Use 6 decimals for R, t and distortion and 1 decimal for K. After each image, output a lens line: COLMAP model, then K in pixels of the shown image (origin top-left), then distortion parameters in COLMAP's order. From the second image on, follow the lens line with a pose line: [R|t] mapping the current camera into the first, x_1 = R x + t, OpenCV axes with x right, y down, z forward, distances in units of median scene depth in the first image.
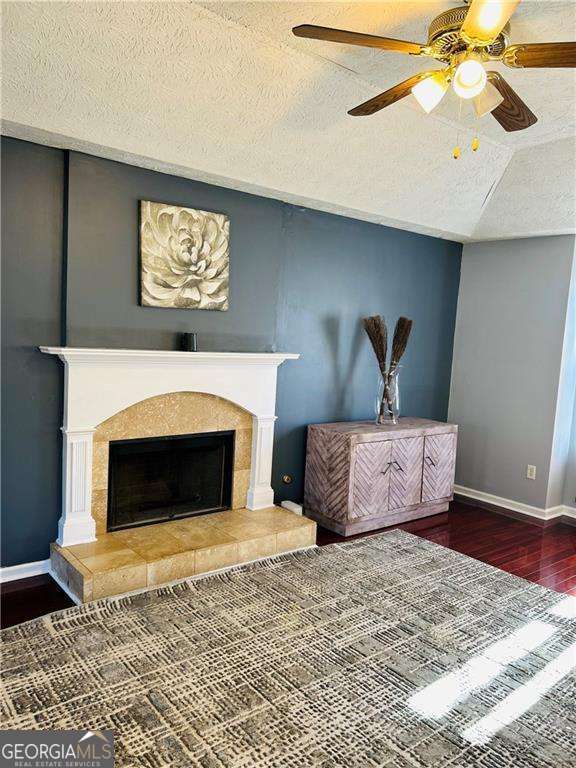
lens RADIAL K [[573.7, 0, 289.1], [0, 573.7, 380.3], [0, 0, 1]] dist [0.048990, -0.052423]
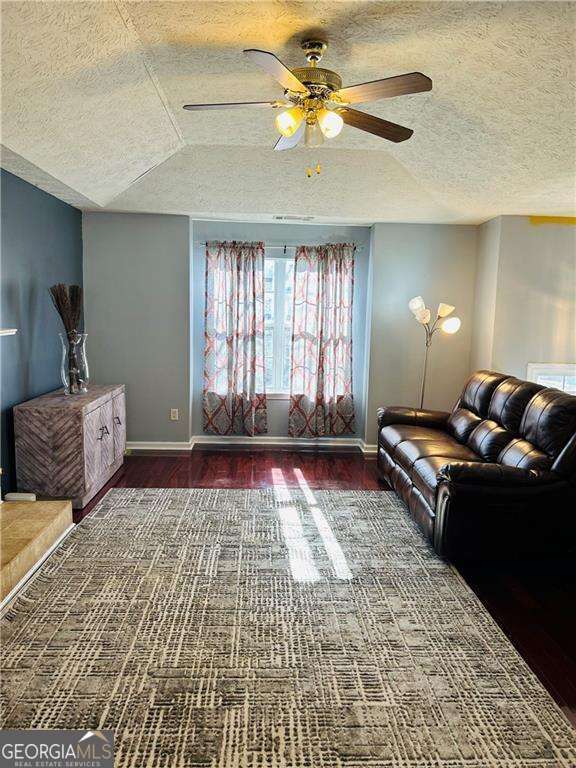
lens RADIAL K [[573.7, 0, 284.6], [0, 573.7, 382.1], [0, 0, 1]] dist [0.048990, -0.052423]
pose [[0.600745, -0.141636, 0.786794, -0.535701], [0.077885, 0.989868, 0.118725, -0.045507], [-0.795638, -0.010044, 0.605690, 0.133048]]
